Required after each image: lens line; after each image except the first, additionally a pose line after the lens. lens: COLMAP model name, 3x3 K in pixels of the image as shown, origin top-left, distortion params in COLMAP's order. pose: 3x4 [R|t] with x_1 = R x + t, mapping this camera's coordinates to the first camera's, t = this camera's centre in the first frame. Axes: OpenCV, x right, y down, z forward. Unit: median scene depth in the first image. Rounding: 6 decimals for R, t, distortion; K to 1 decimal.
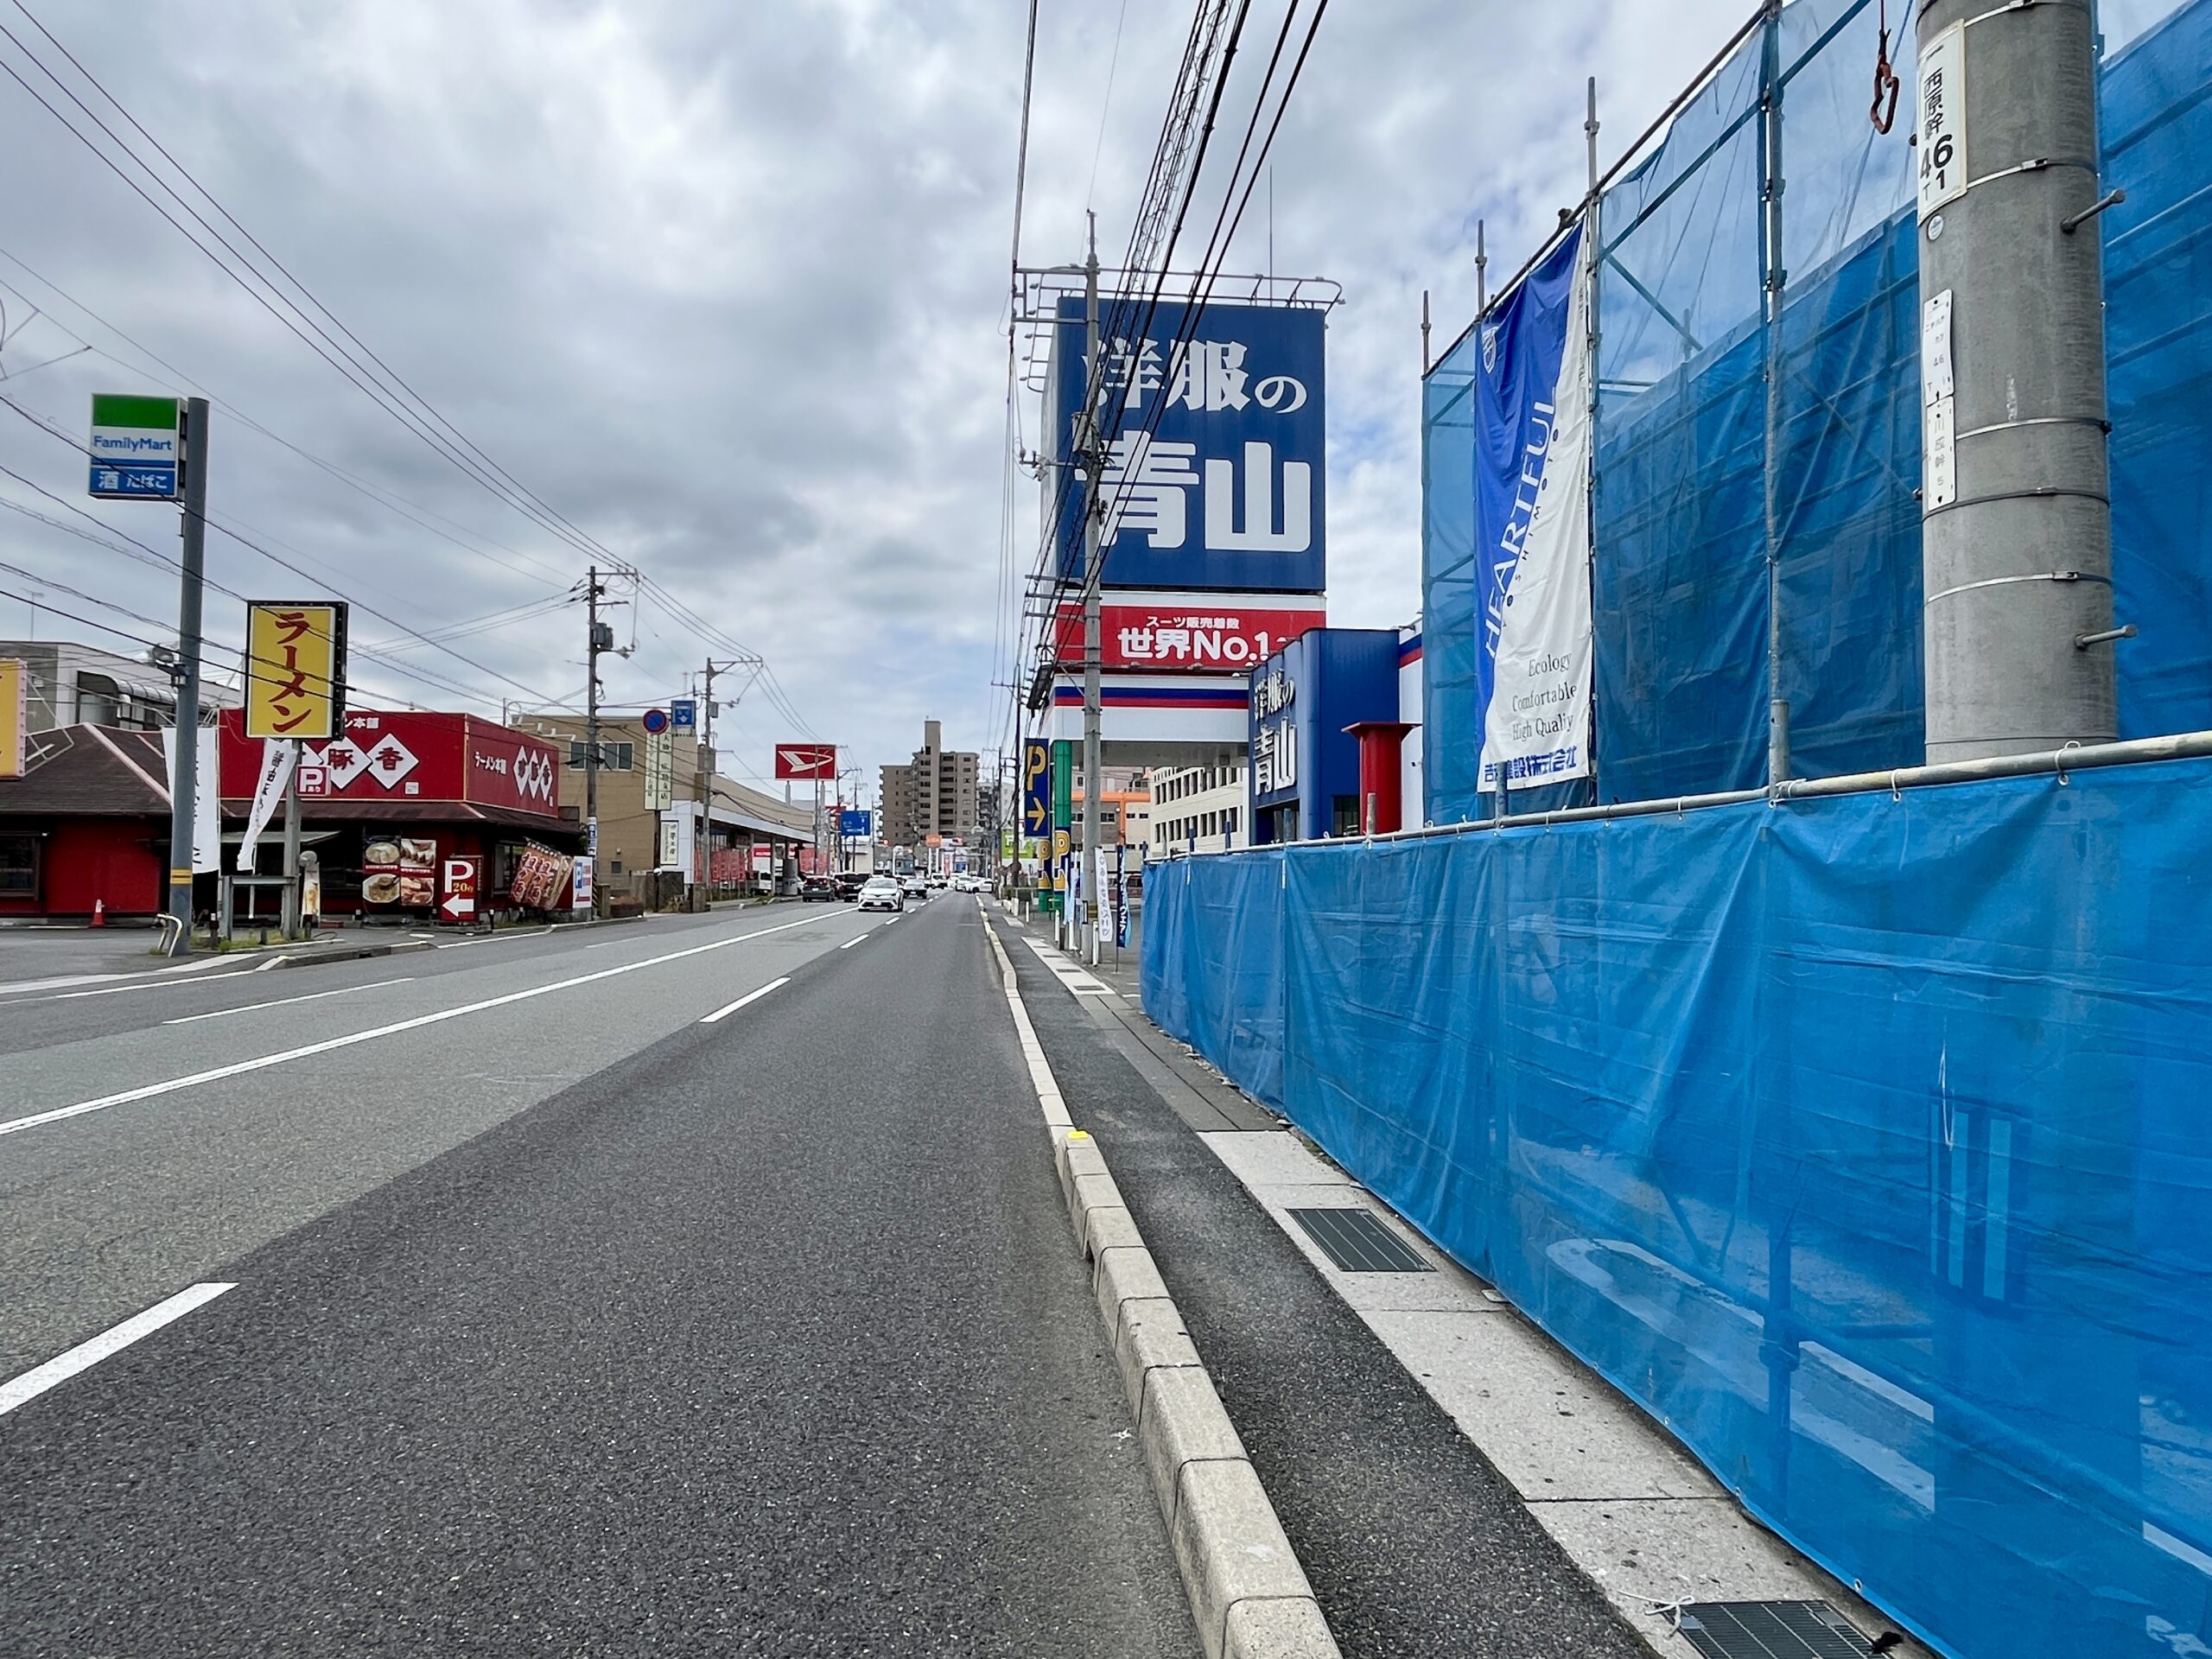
lens RADIAL K [[1296.6, 0, 1104.7], [0, 1296.6, 819.7], [0, 0, 1]] dist [-0.008344, 0.000145]
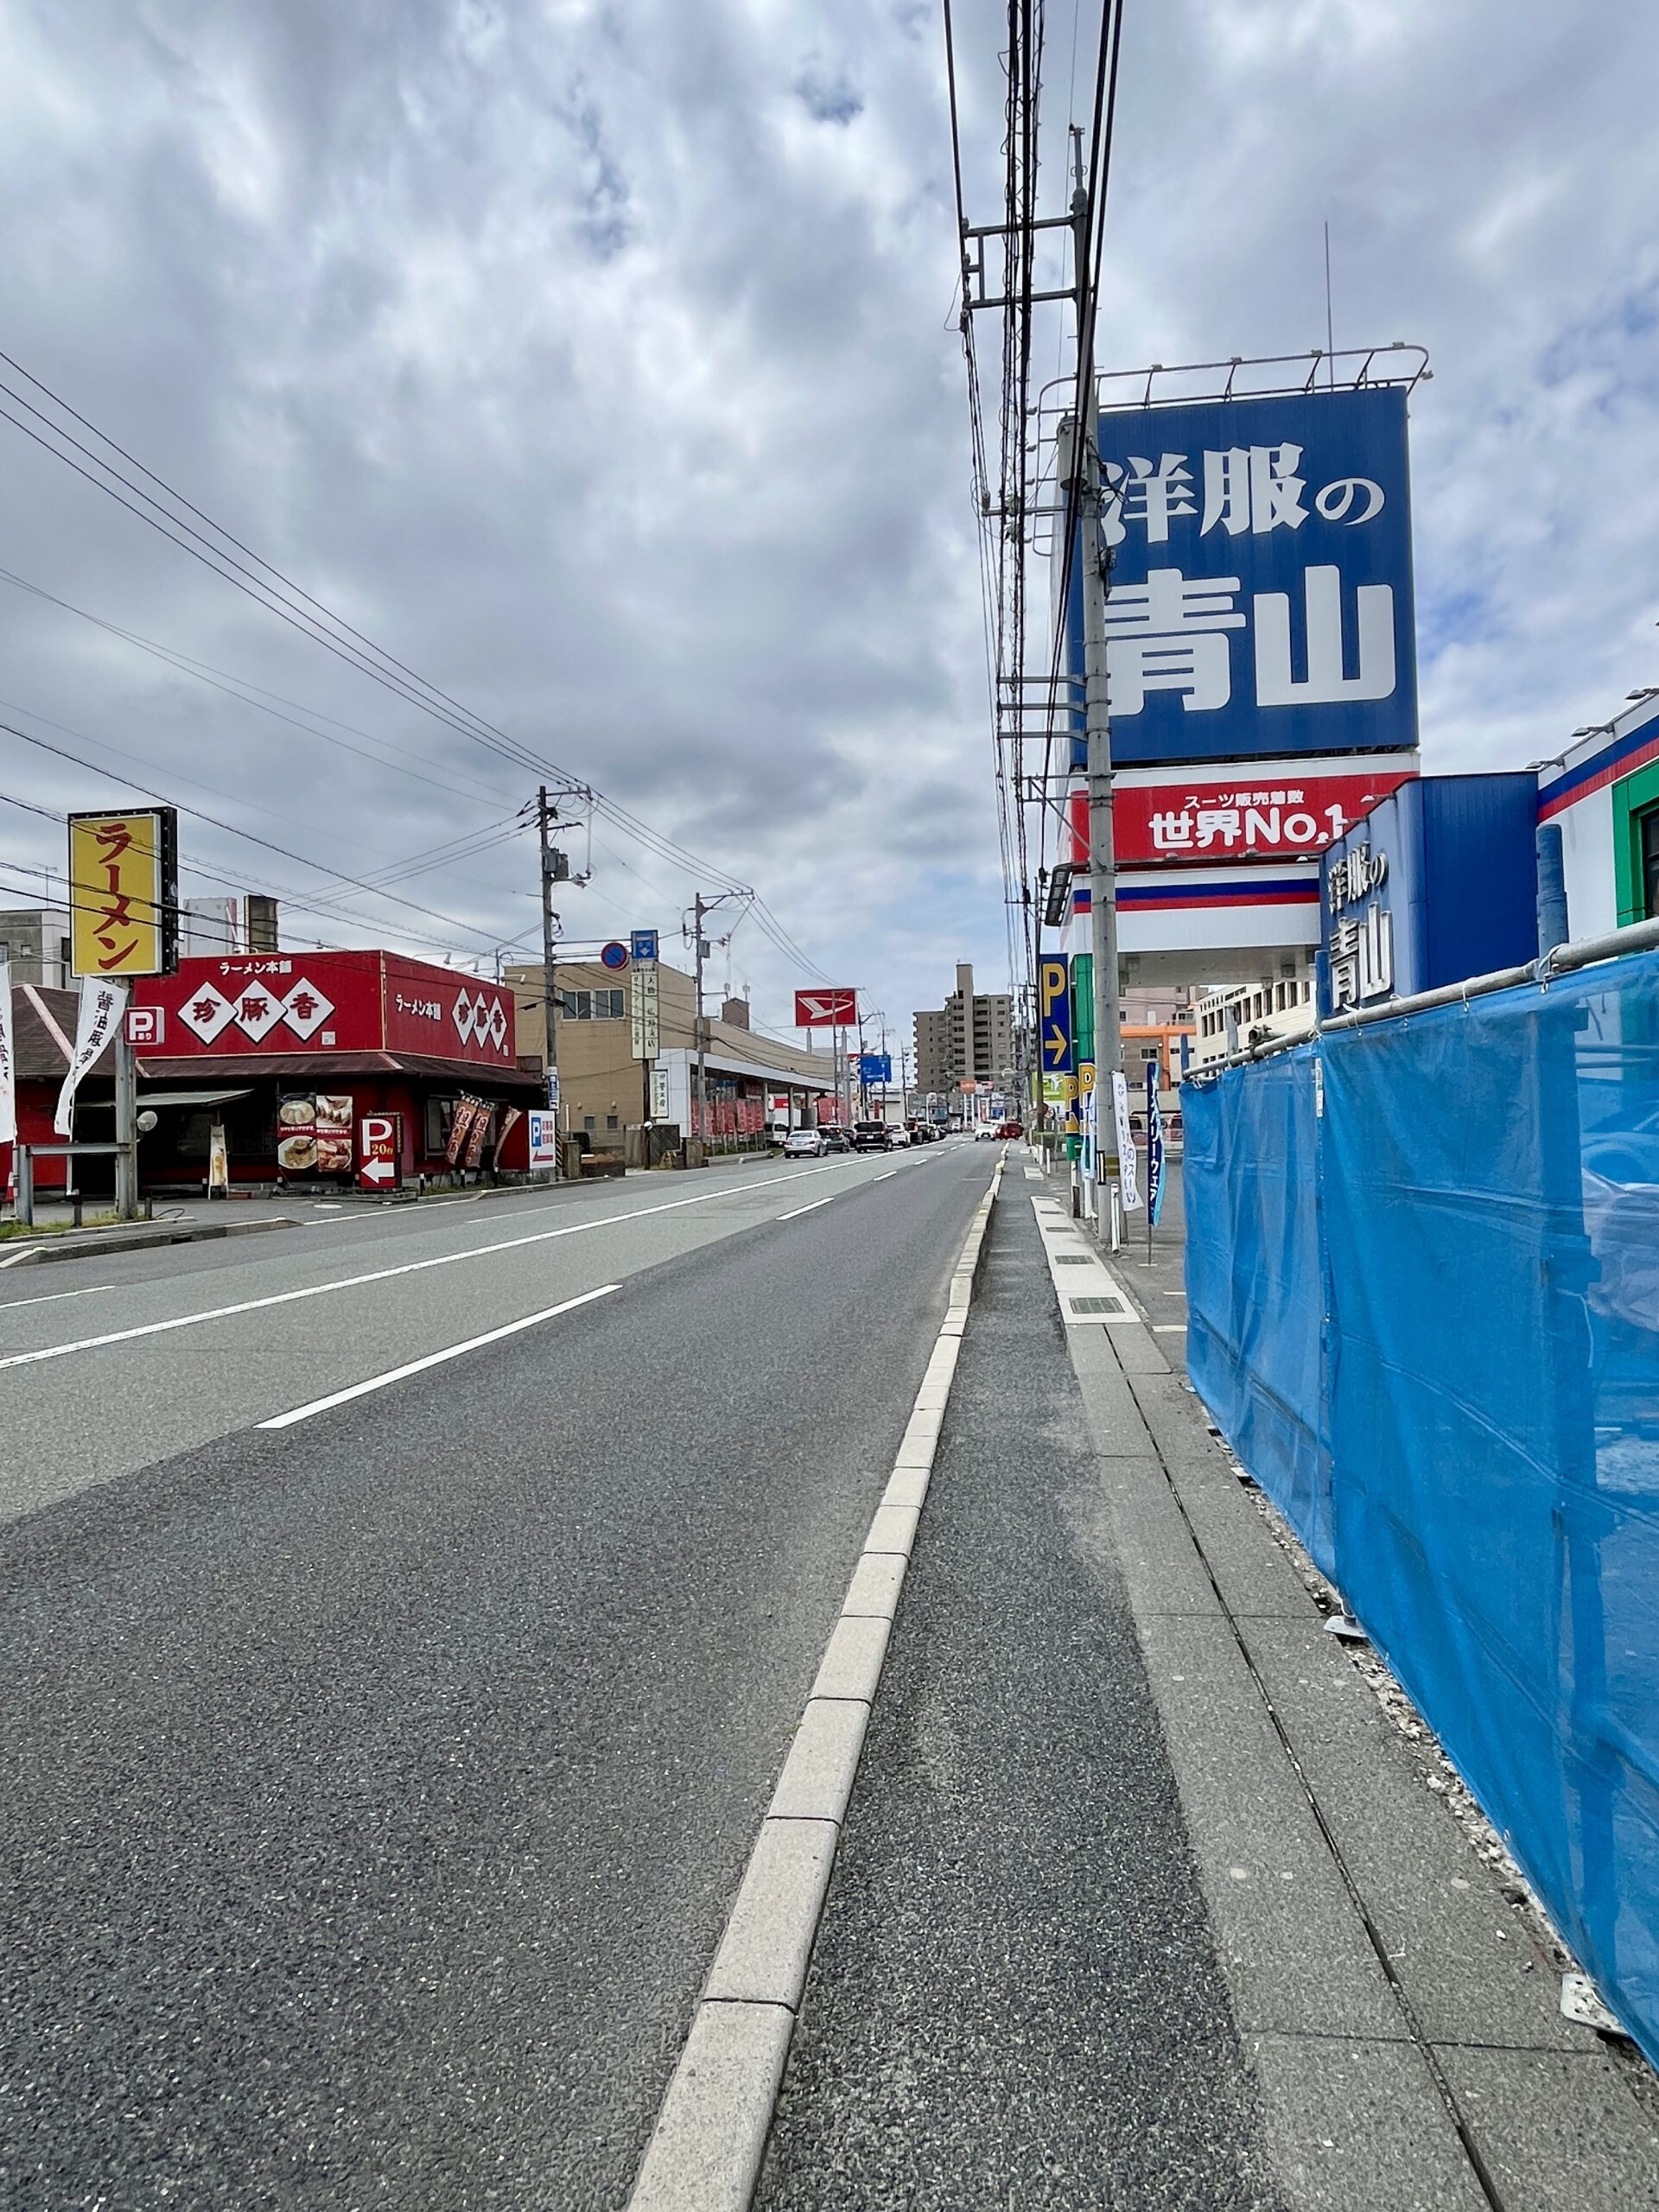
lens RADIAL K [[1296.6, 0, 844.5], [0, 1296.6, 1100.4], [0, 0, 1]] dist [-0.008344, 0.000145]
pose [[0.972881, -0.031169, -0.229195, 0.005321], [0.037303, 0.999051, 0.022482, 0.007817], [0.228276, -0.030422, 0.973121, 0.153181]]
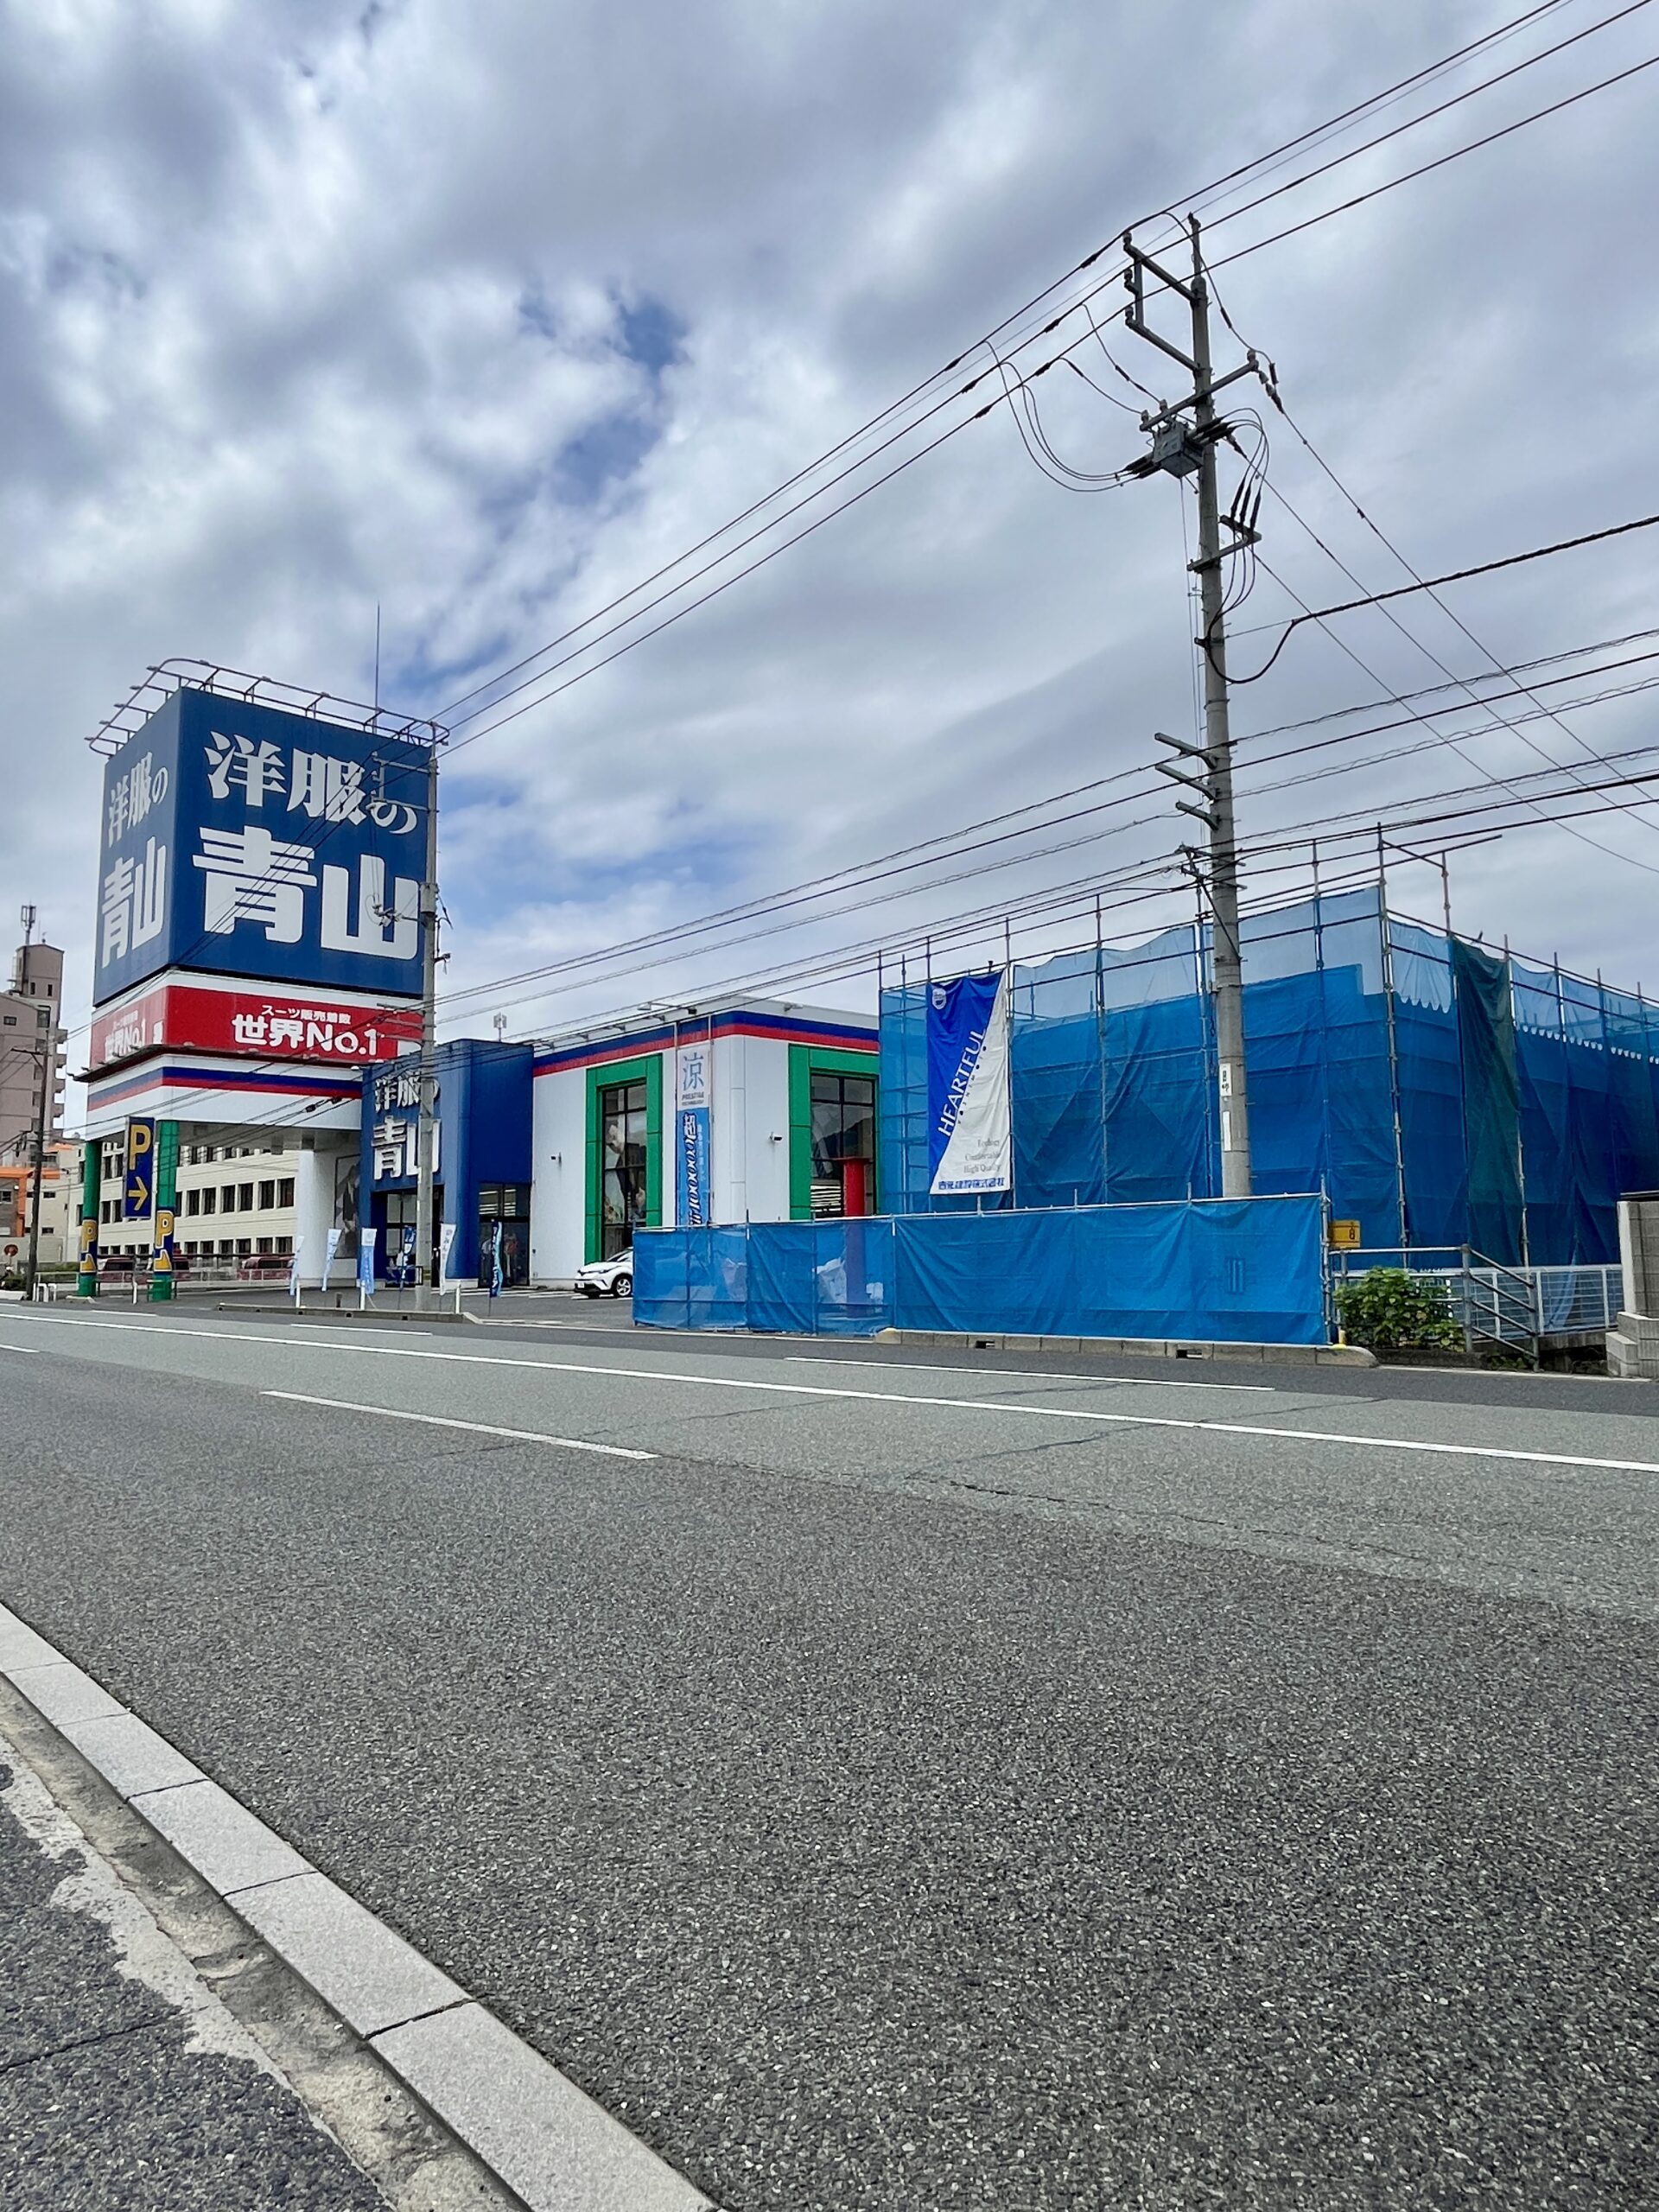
lens RADIAL K [[1366.4, 0, 818.1], [0, 1366.4, 1116.5], [0, 0, 1]] dist [-0.002860, -0.000066]
pose [[0.819820, 0.046156, 0.570759, -0.224818], [-0.010095, 0.997756, -0.066187, 0.000813], [-0.572533, 0.048500, 0.818446, -0.151794]]
